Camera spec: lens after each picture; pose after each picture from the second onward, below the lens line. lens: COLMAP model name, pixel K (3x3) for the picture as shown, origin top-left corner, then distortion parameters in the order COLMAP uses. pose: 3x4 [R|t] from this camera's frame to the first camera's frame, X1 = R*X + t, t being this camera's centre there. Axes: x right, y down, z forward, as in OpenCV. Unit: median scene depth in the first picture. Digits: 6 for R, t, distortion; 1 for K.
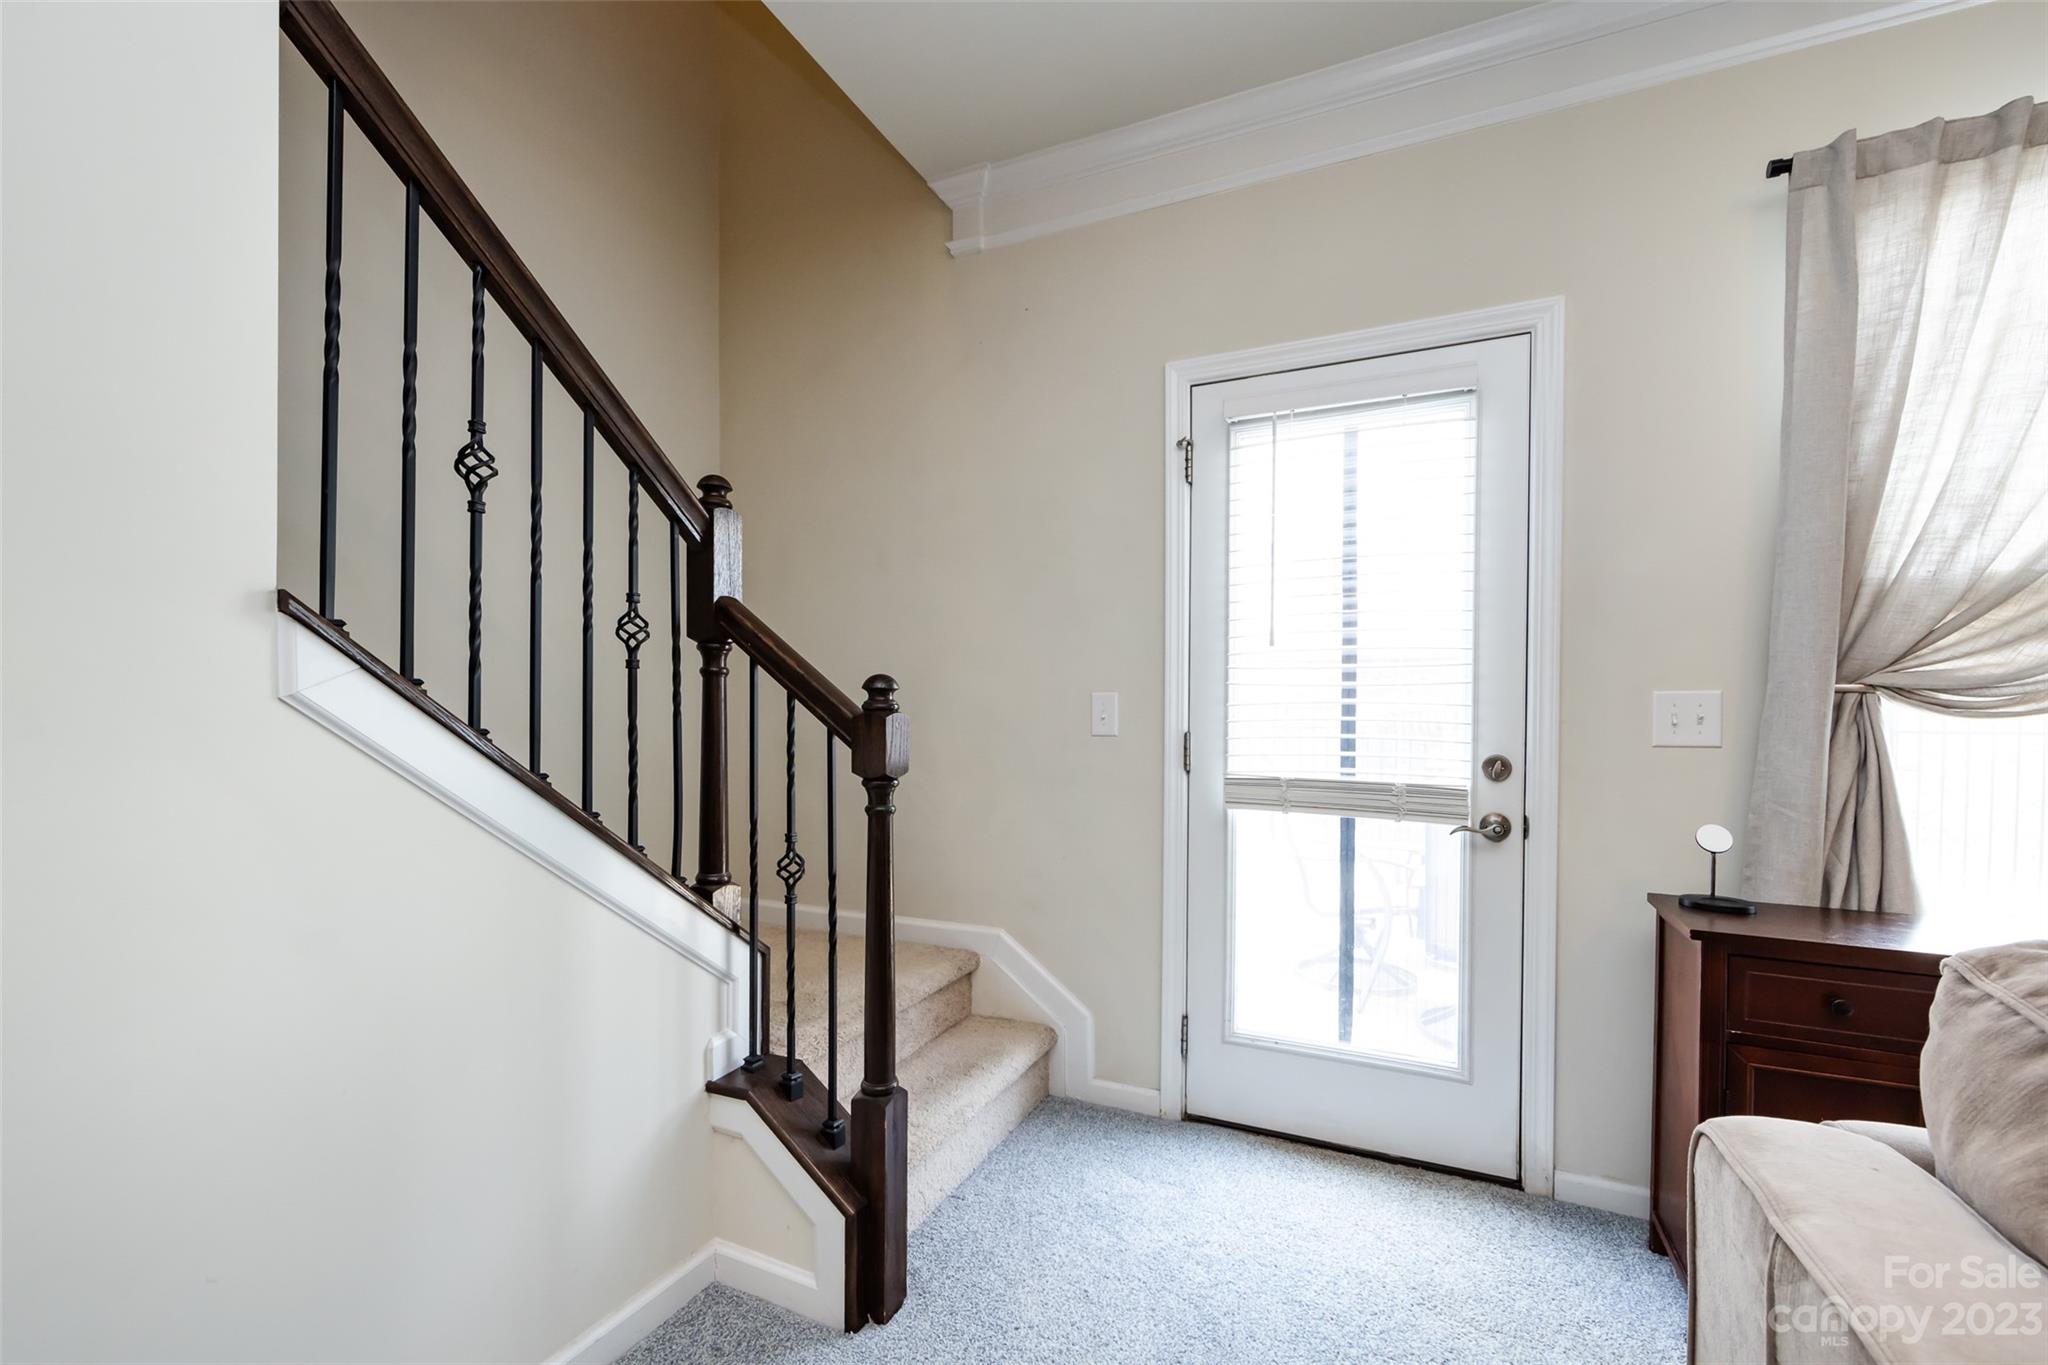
lens RADIAL K [[847.2, 0, 1028.5], [0, 847.2, 734.9], [0, 0, 1]] dist [0.001073, 0.000342]
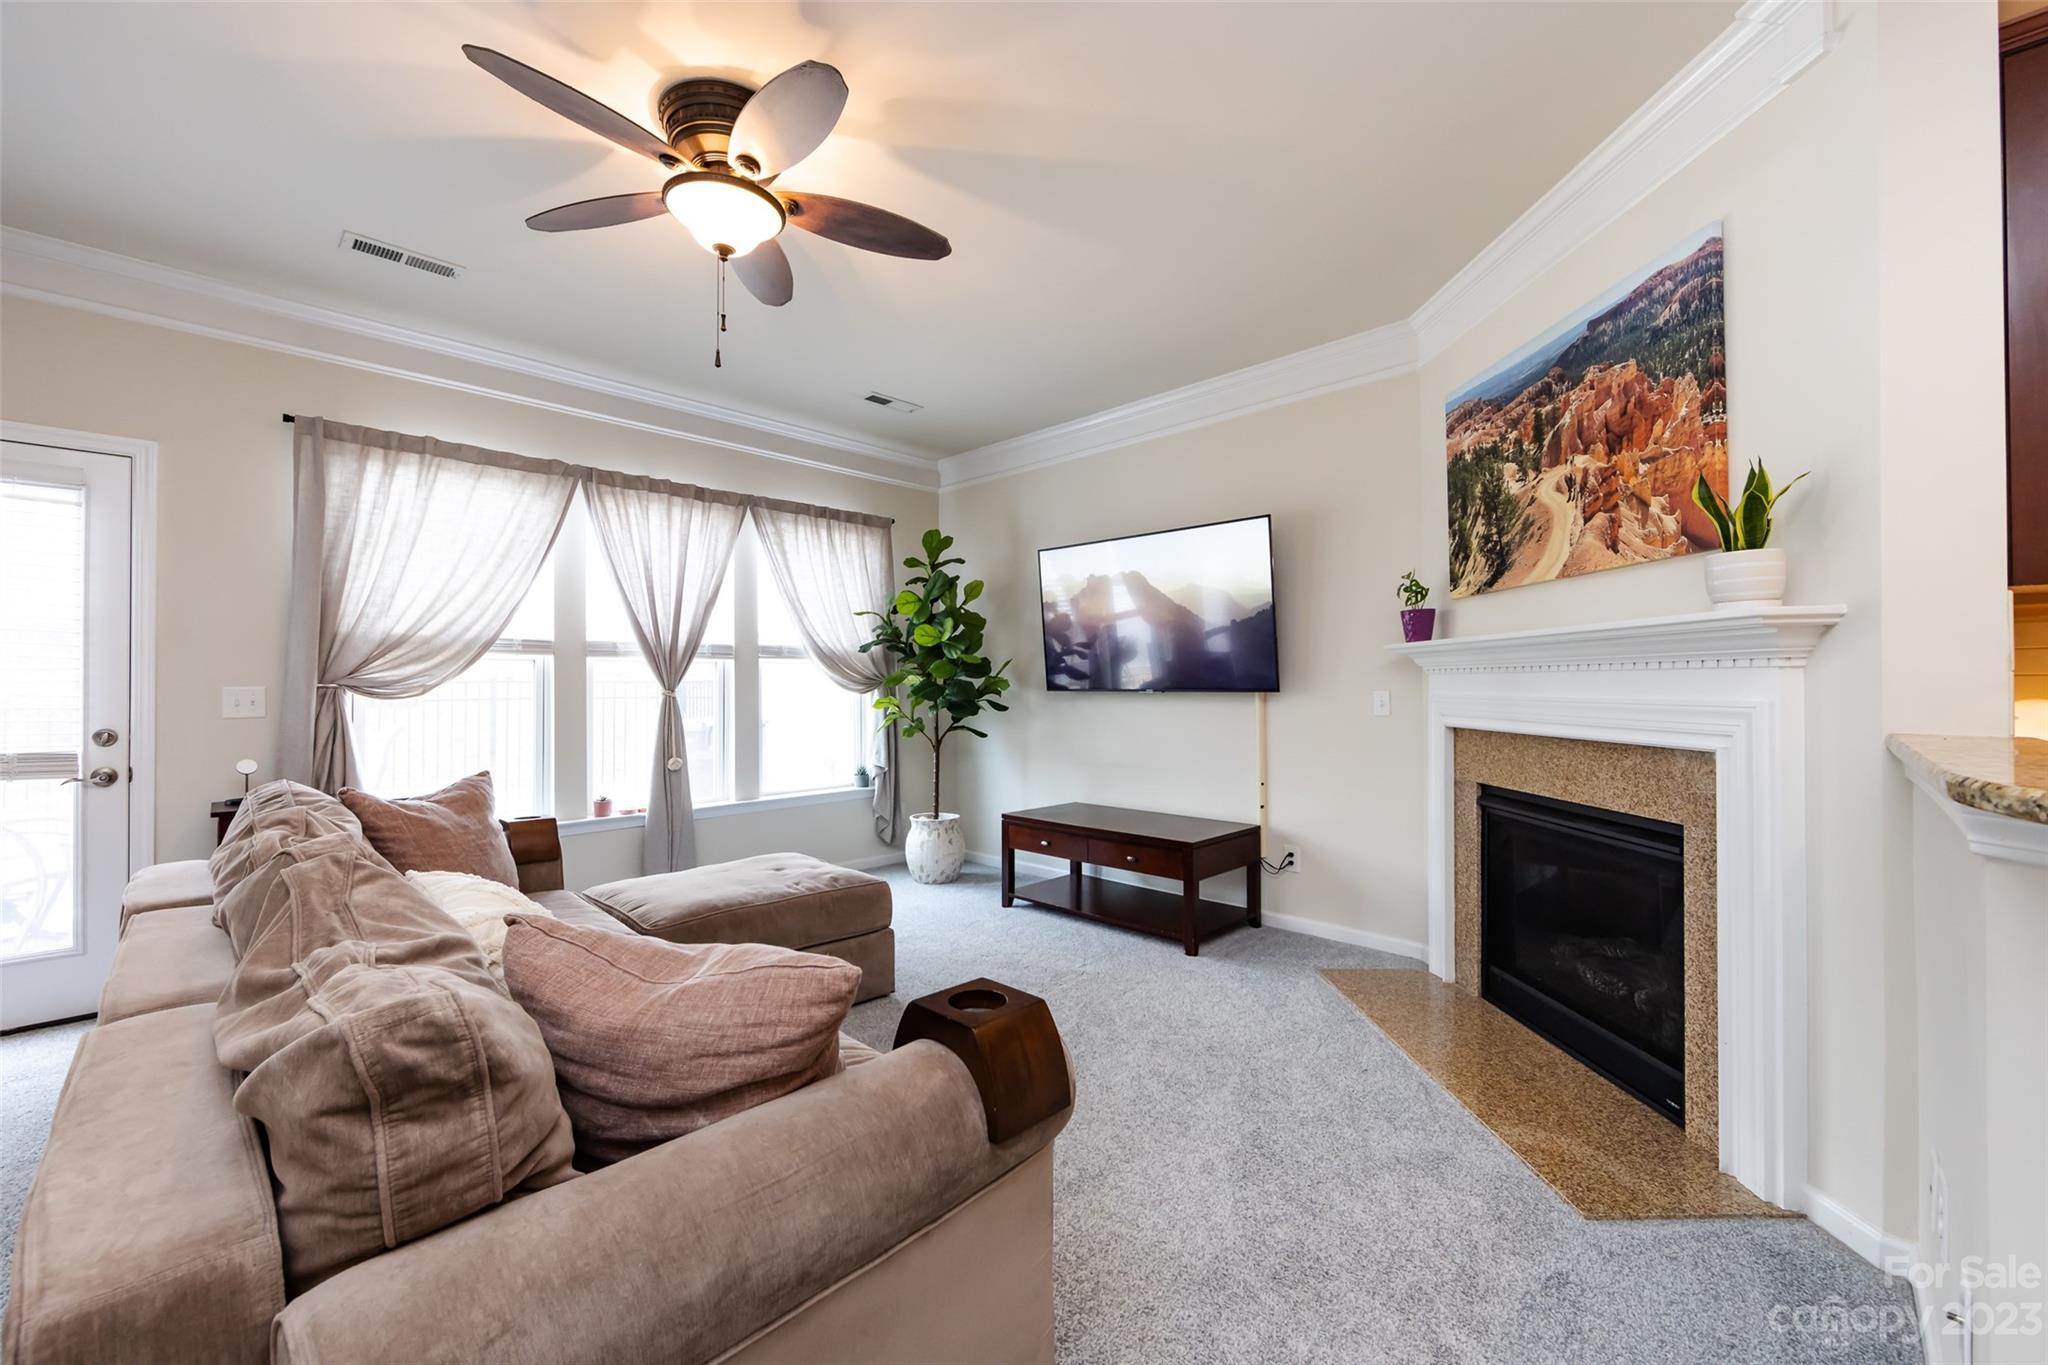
lens RADIAL K [[814.9, 0, 1014.4], [0, 814.9, 671.5], [0, 0, 1]] dist [-0.001241, -0.000384]
pose [[0.338132, 0.007631, 0.941068, -0.313288], [0.026455, 0.999495, -0.017610, -0.012162], [-0.940727, 0.030851, 0.337760, -1.209350]]
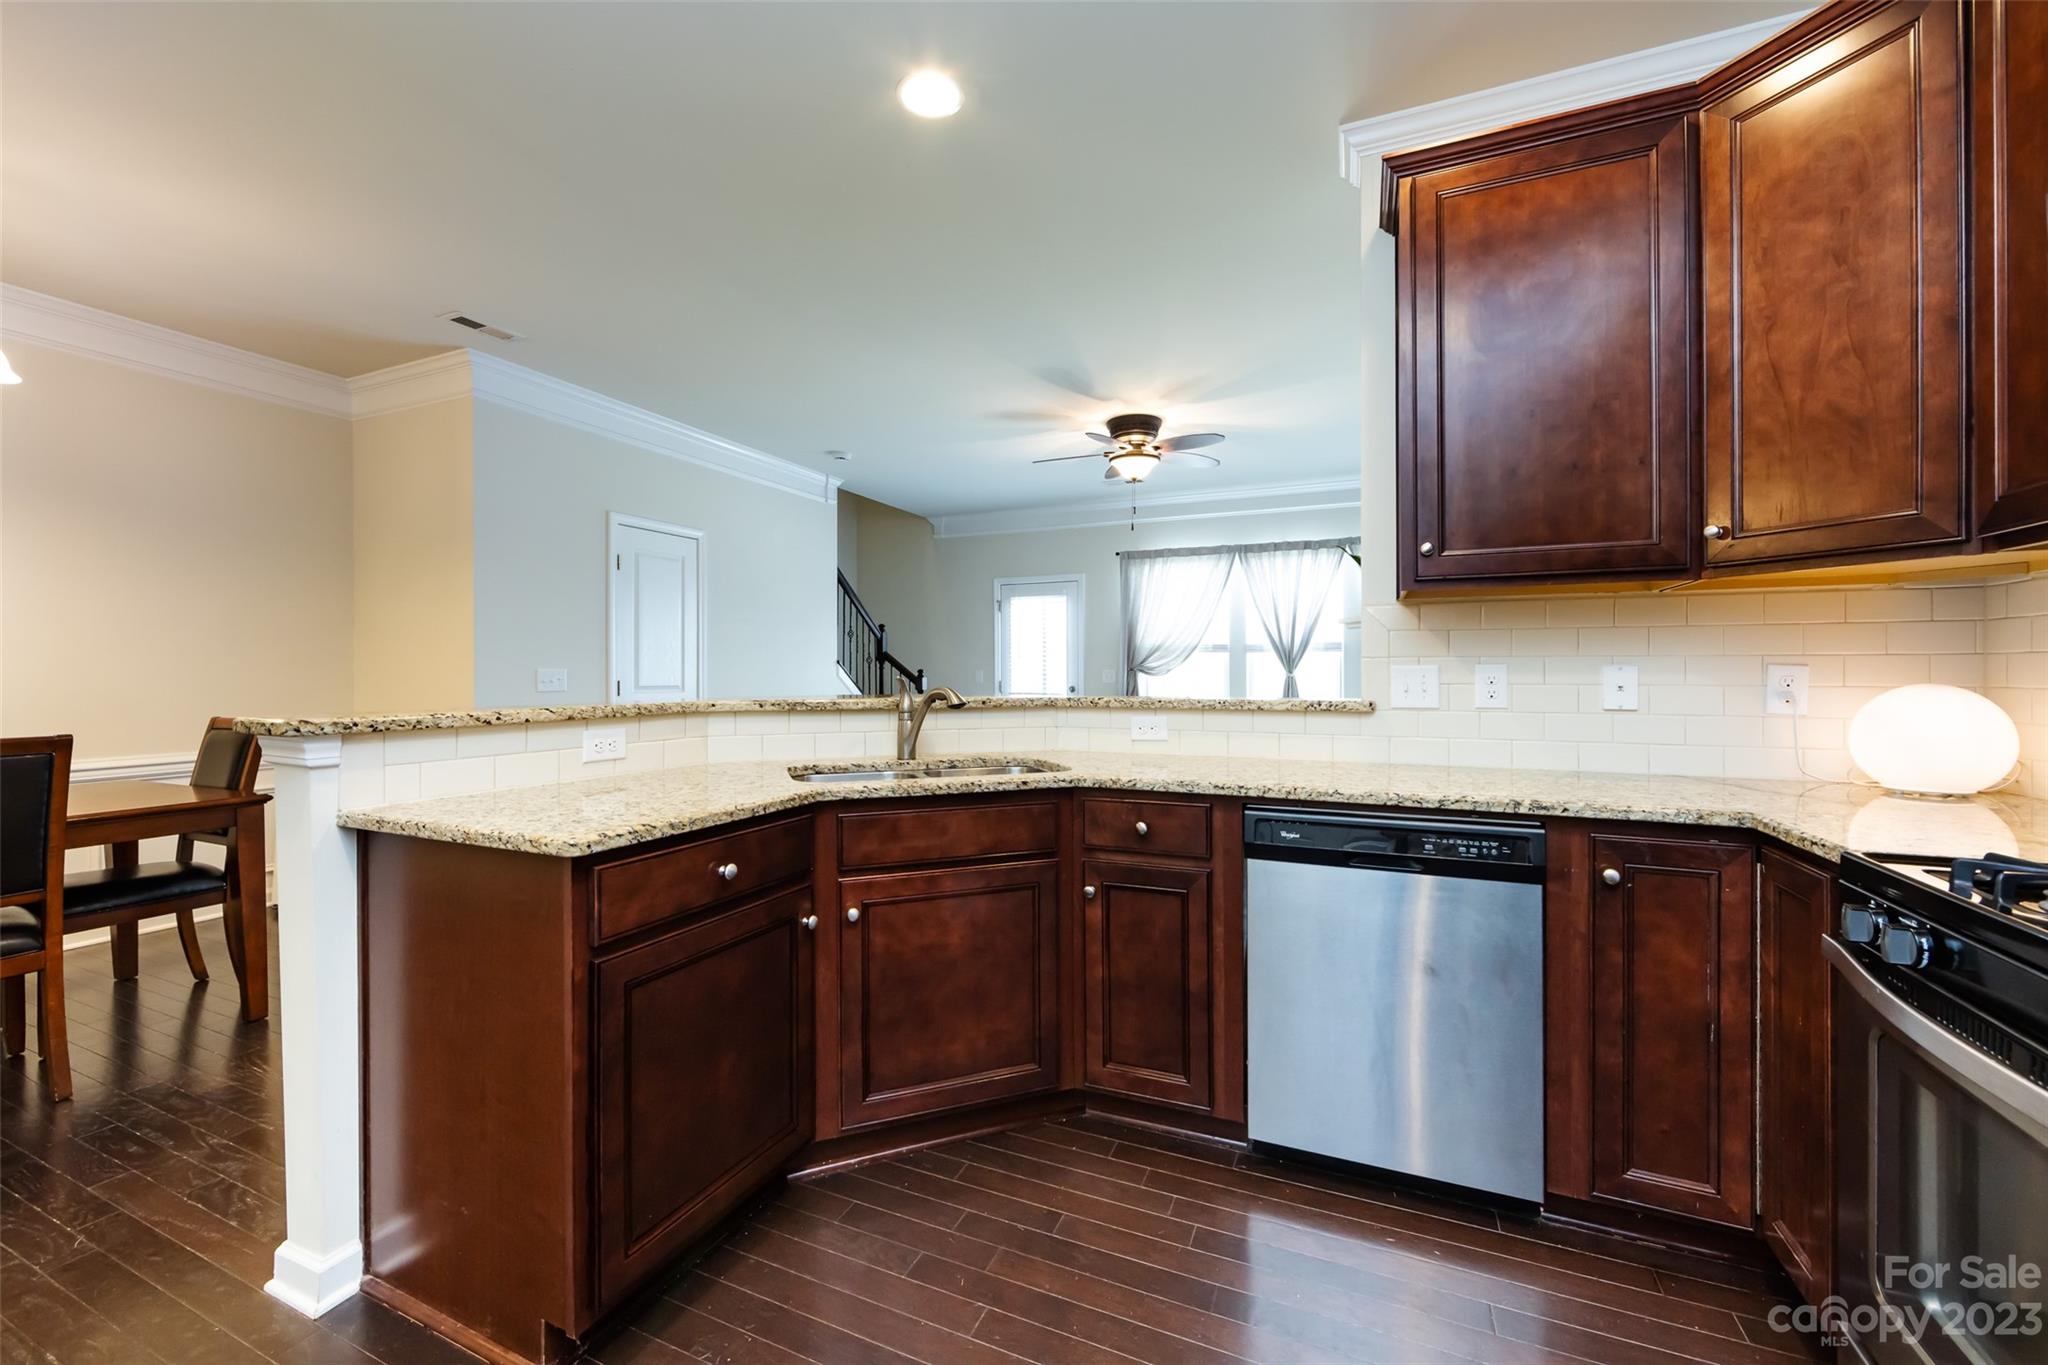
lens RADIAL K [[804.5, 0, 1013.1], [0, 804.5, 678.6], [0, 0, 1]] dist [-0.002900, -0.000307]
pose [[0.999954, -0.006822, 0.006809, 0.297760], [0.006922, 0.999866, -0.014845, 0.052410], [-0.006707, 0.014892, 0.999867, -3.326690]]
